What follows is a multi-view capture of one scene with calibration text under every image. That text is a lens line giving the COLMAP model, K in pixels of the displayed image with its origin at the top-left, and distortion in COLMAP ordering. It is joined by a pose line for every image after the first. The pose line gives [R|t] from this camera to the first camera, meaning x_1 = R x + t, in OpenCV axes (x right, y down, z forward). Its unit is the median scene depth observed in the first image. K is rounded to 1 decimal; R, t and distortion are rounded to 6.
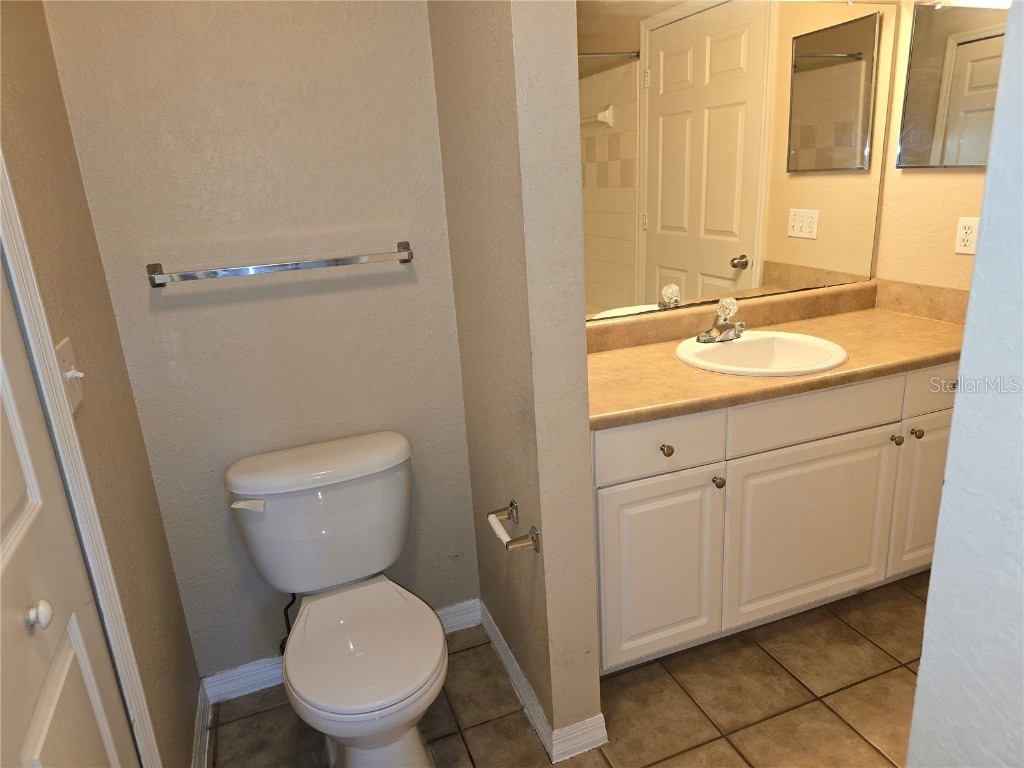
lens RADIAL K [[683.9, 0, 510.5], [0, 683.9, 388.4], [0, 0, 1]] dist [0.054460, -0.049889]
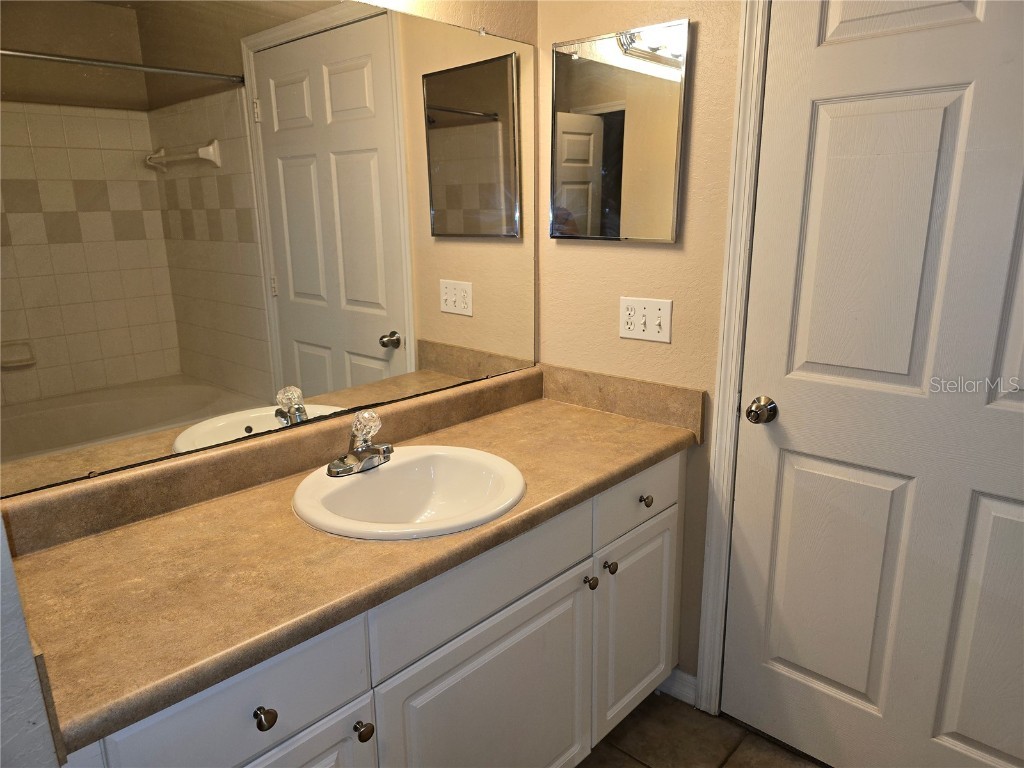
lens RADIAL K [[683.9, 0, 509.9], [0, 683.9, 381.4], [0, 0, 1]] dist [0.054460, -0.049889]
pose [[0.894928, -0.058966, 0.442297, 0.121557], [0.094440, 0.993805, -0.058594, -0.091808], [-0.436102, 0.094208, 0.894953, 0.267345]]
